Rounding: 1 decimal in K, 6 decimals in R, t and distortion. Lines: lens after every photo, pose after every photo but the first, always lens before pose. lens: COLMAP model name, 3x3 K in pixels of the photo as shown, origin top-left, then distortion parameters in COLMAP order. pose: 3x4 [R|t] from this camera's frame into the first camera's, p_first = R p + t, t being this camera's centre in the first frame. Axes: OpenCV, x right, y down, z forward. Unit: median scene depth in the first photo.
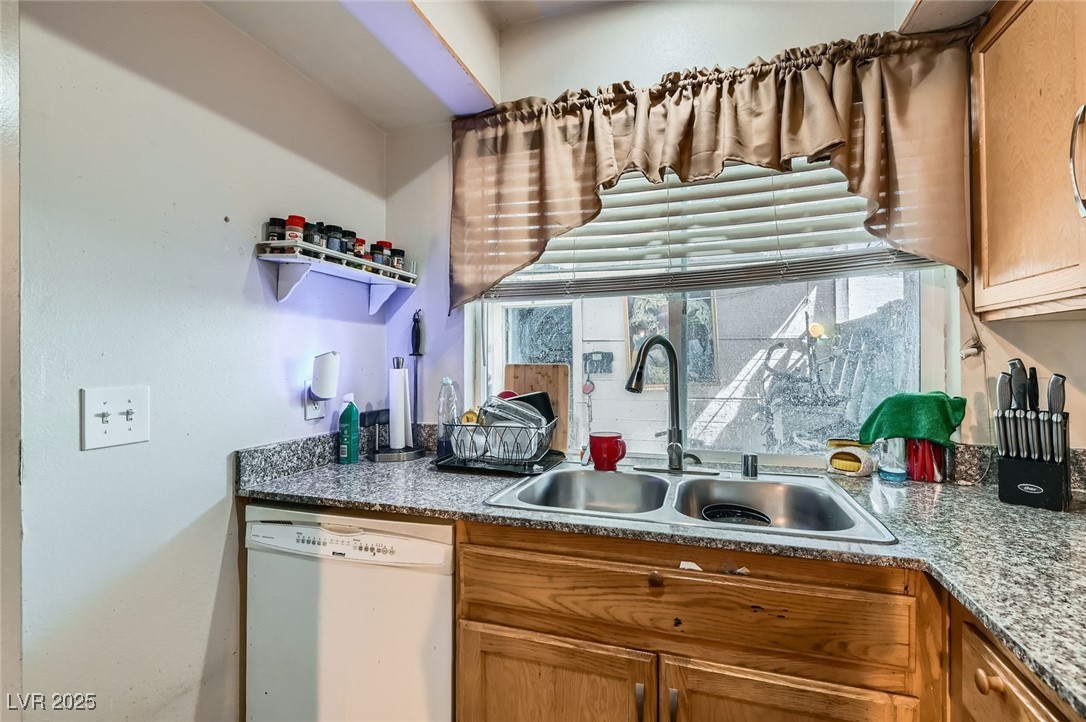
lens RADIAL K [[498.1, 0, 543.0], [0, 498.1, 361.0], [0, 0, 1]] dist [0.003684, -0.000514]
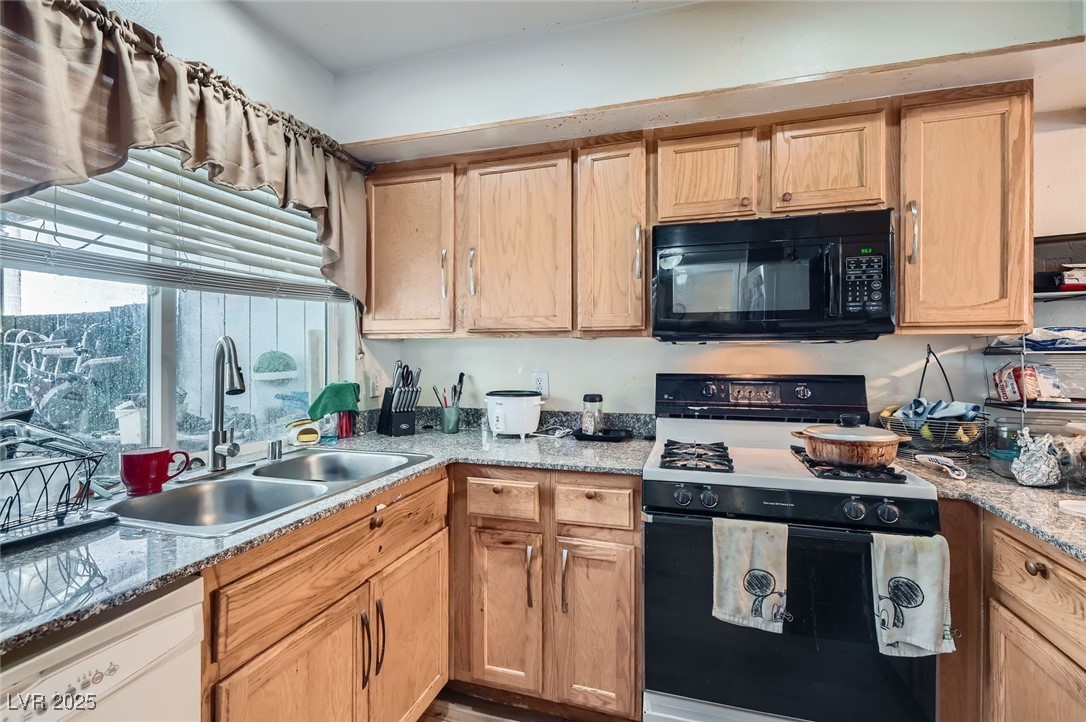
lens RADIAL K [[498.1, 0, 543.0], [0, 498.1, 361.0], [0, 0, 1]] dist [0.003684, -0.000514]
pose [[-0.026675, -0.002443, 0.999641, -0.792953], [-0.003477, 0.999991, 0.002351, -0.007410], [-0.999638, -0.003413, -0.026684, 0.400047]]
